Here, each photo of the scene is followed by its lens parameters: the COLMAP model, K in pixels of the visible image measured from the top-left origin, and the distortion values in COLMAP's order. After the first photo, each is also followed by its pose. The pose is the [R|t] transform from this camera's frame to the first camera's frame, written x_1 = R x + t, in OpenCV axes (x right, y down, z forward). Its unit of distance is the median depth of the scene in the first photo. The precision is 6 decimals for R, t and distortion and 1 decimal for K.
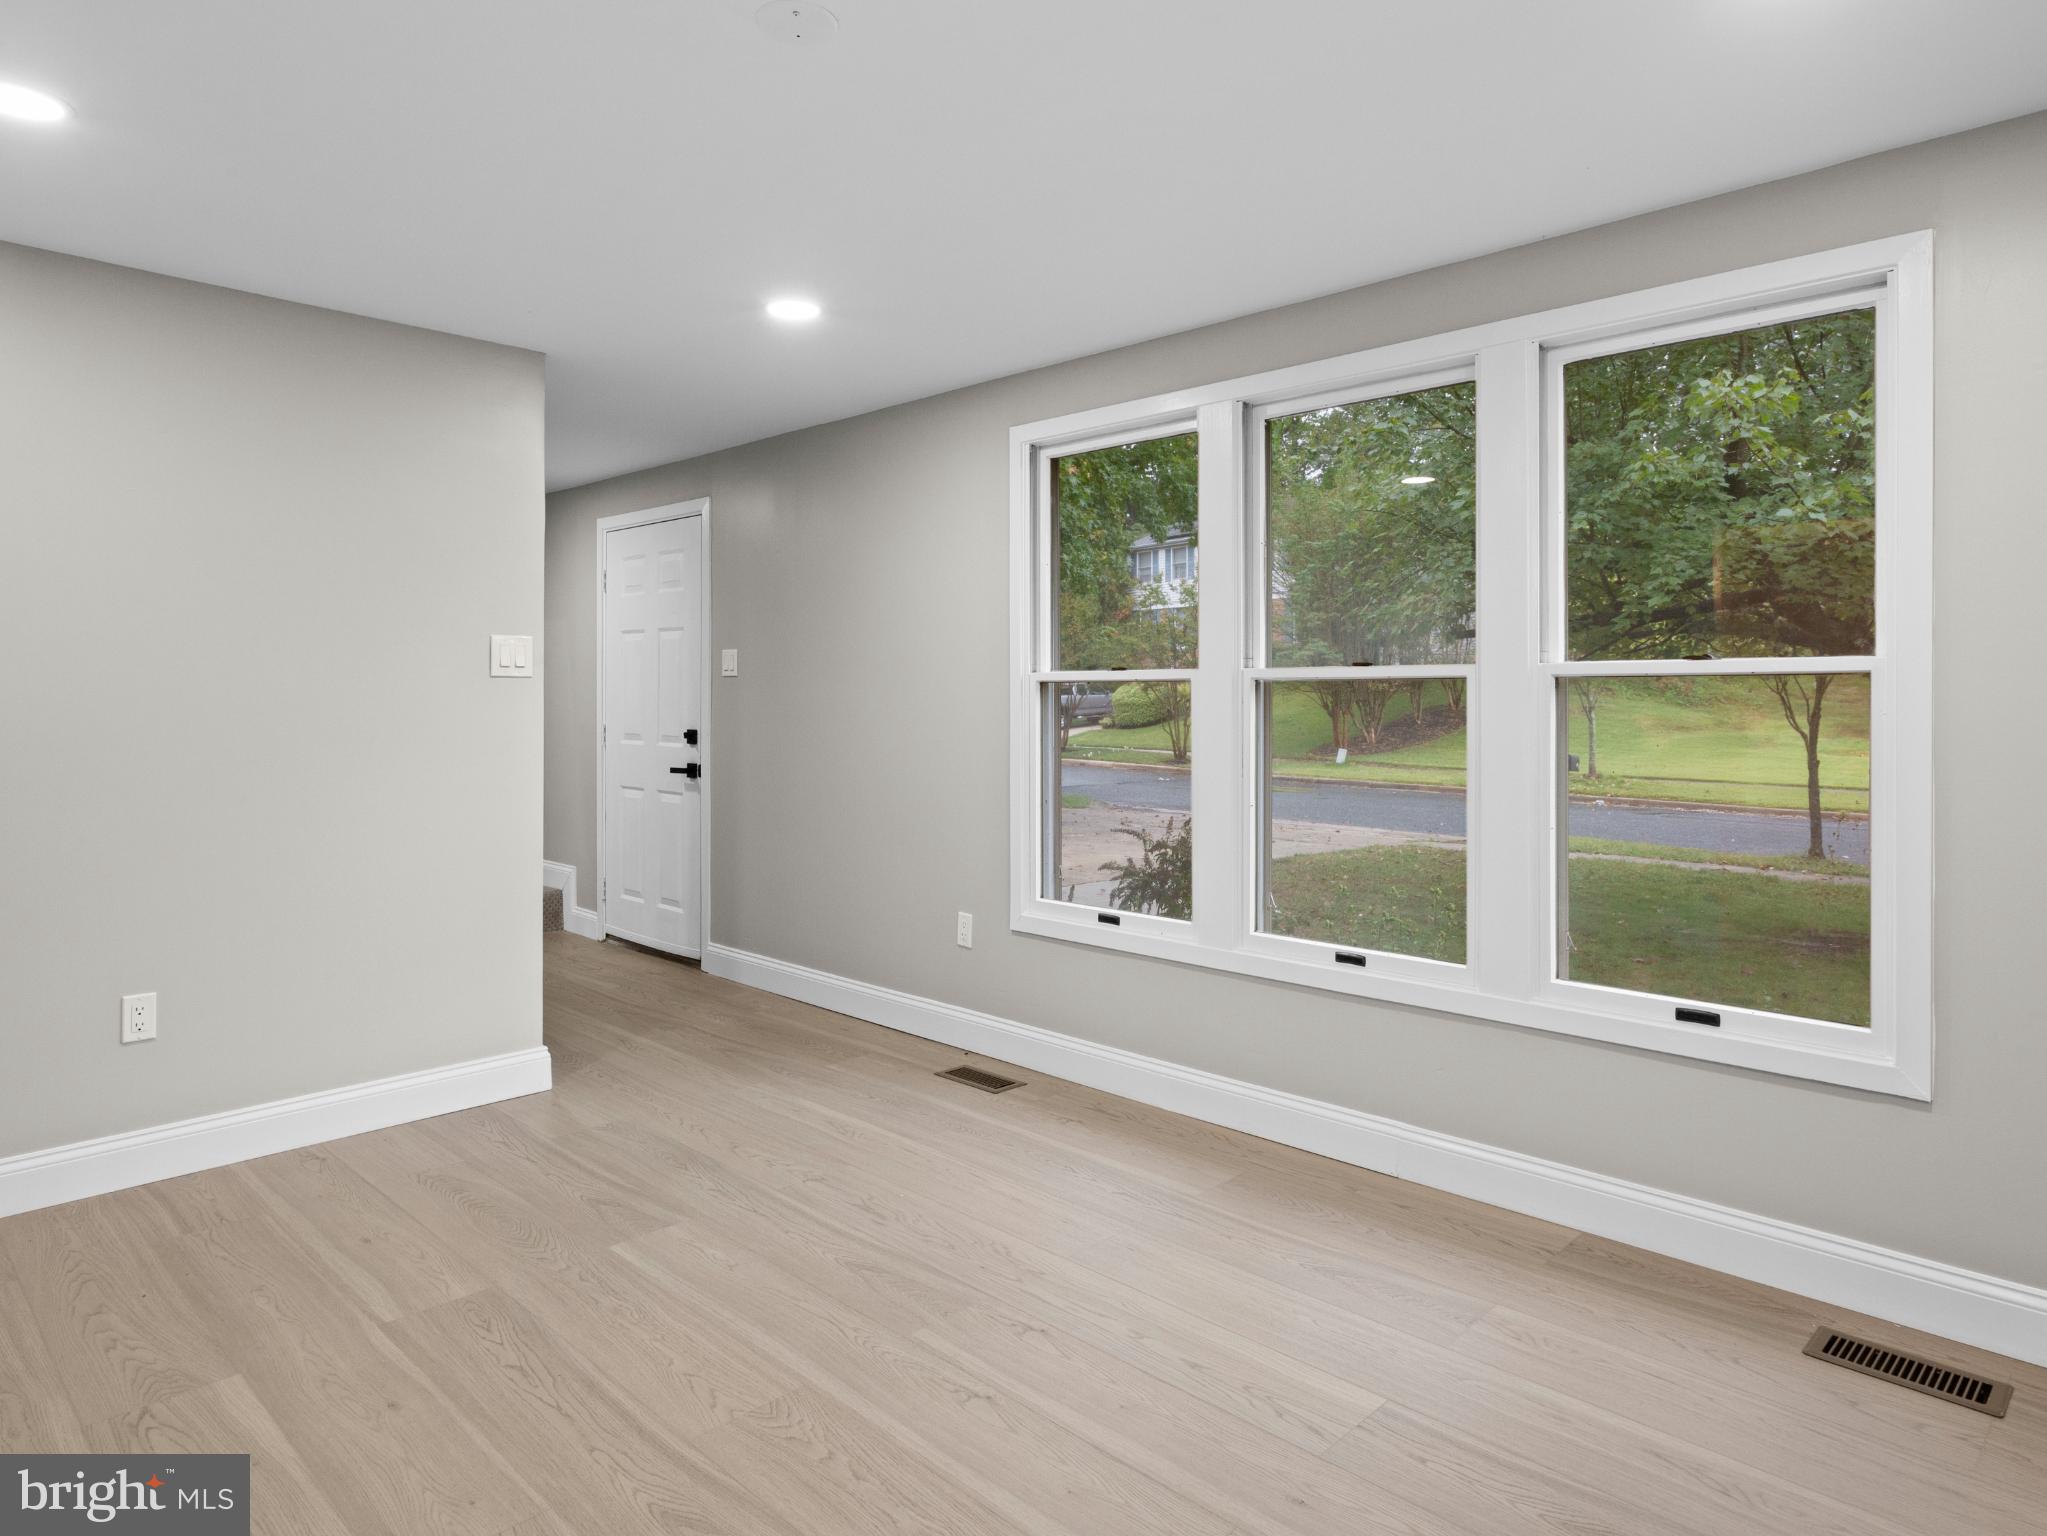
lens RADIAL K [[1209.3, 0, 1047.1], [0, 1209.3, 693.9], [0, 0, 1]] dist [-0.015131, -0.000627]
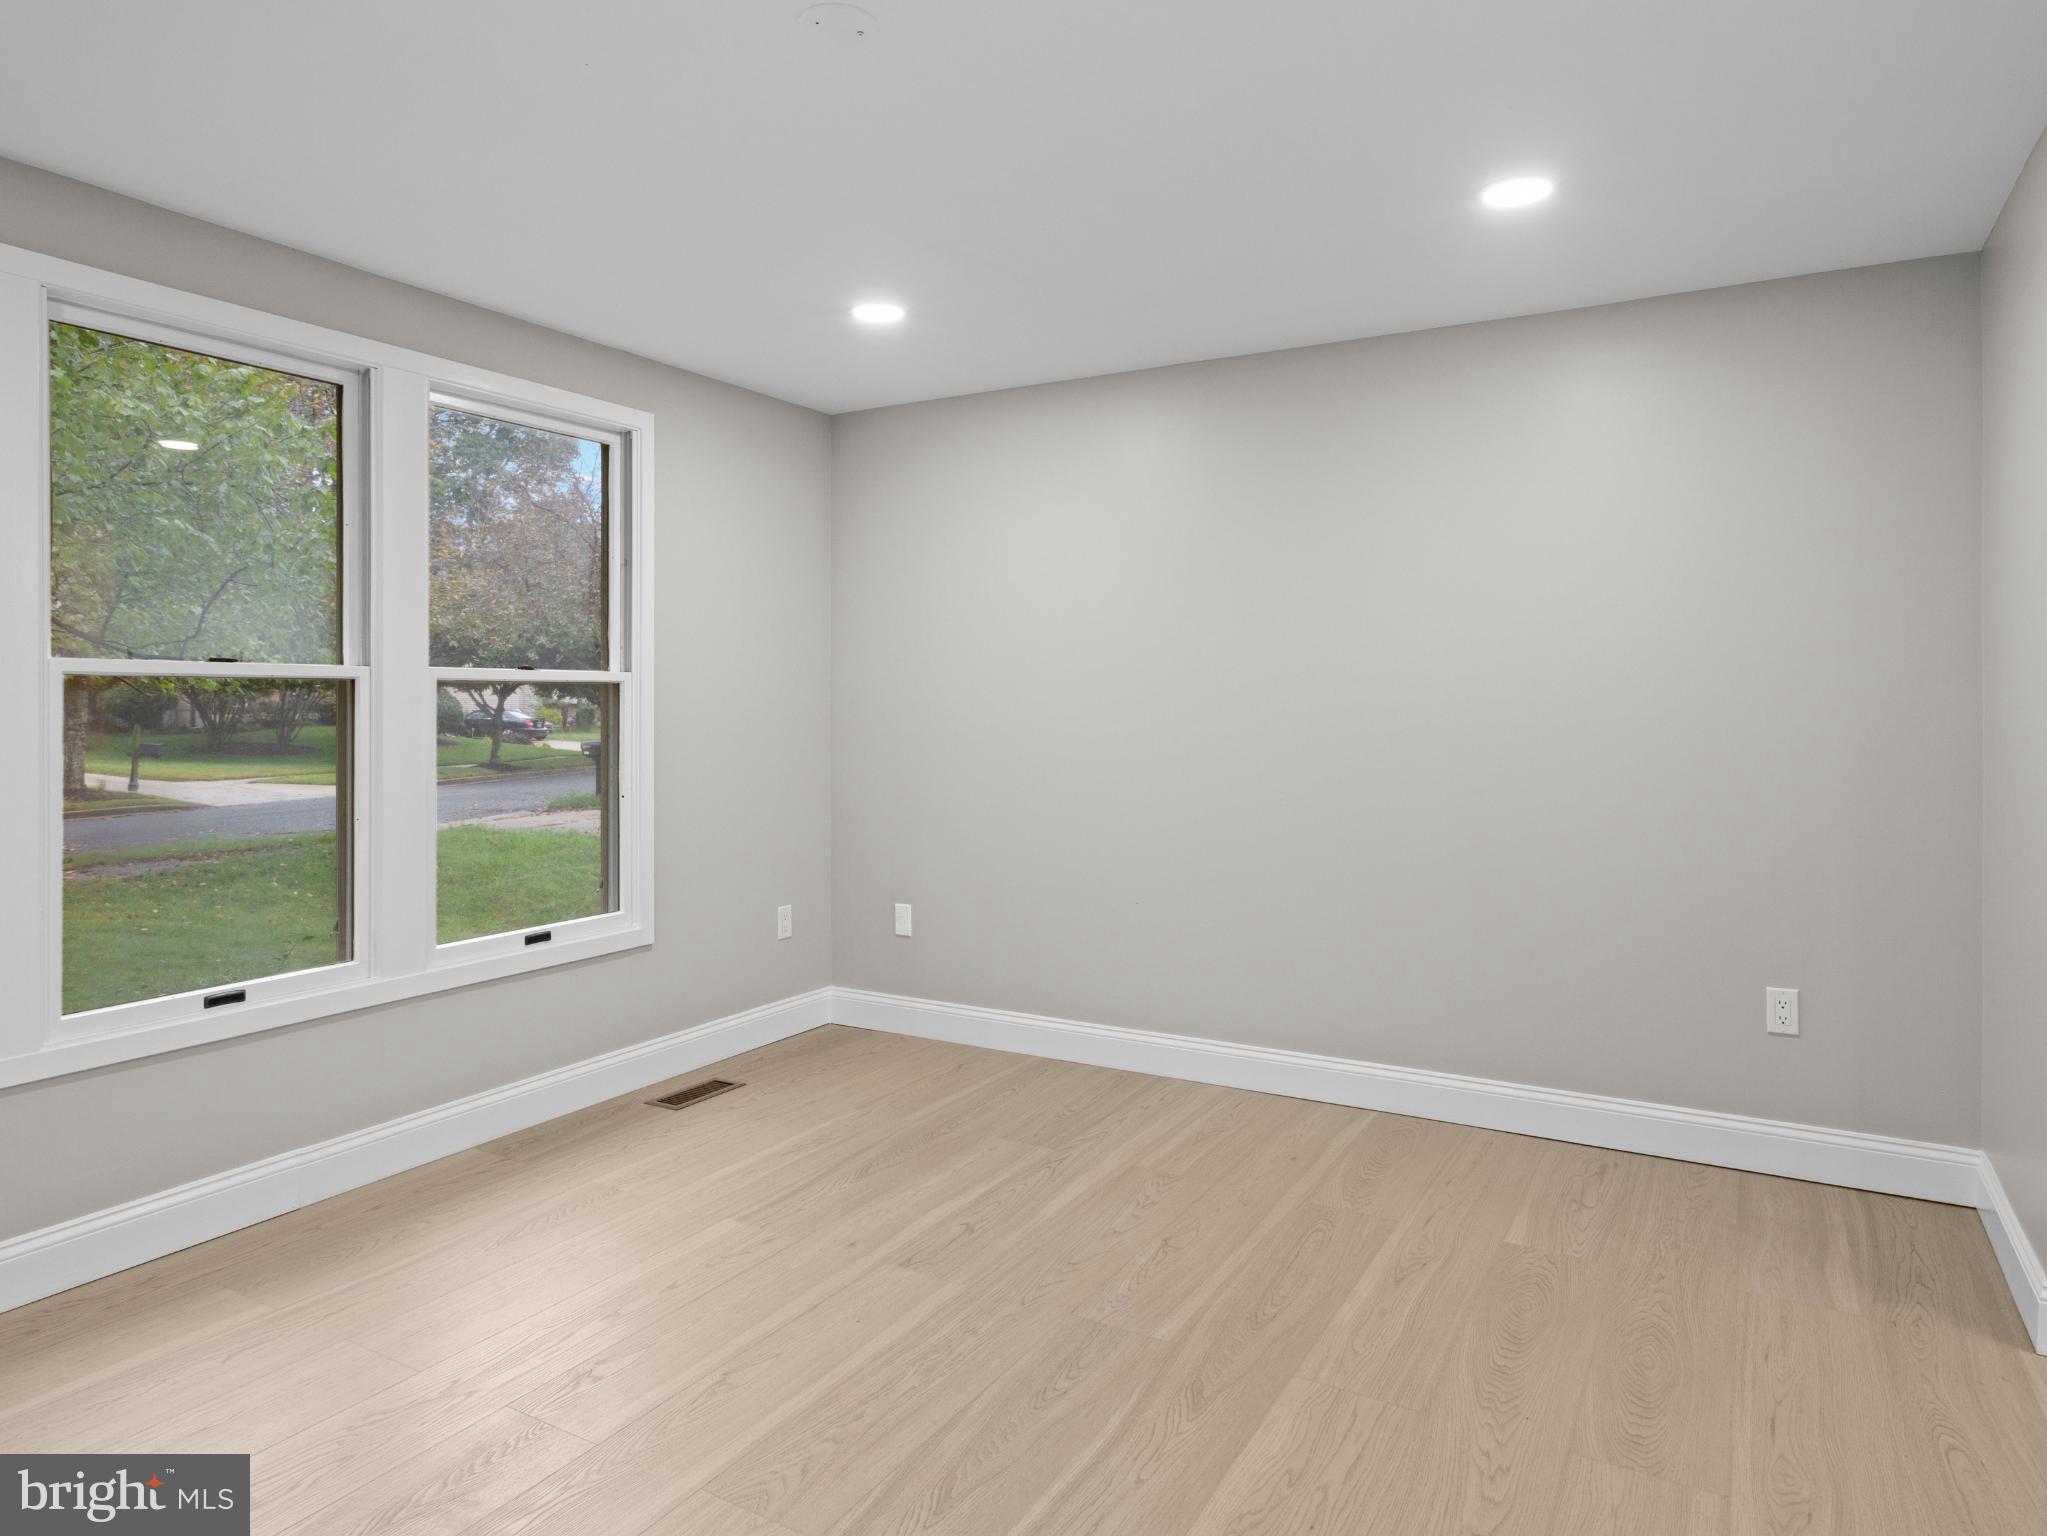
lens RADIAL K [[1209.3, 0, 1047.1], [0, 1209.3, 693.9], [0, 0, 1]] dist [-0.015131, -0.000627]
pose [[-0.245867, -0.002798, 0.969300, -0.931056], [-0.015175, 0.999884, -0.000963, -0.010215], [-0.969185, -0.014945, -0.245881, 0.817849]]
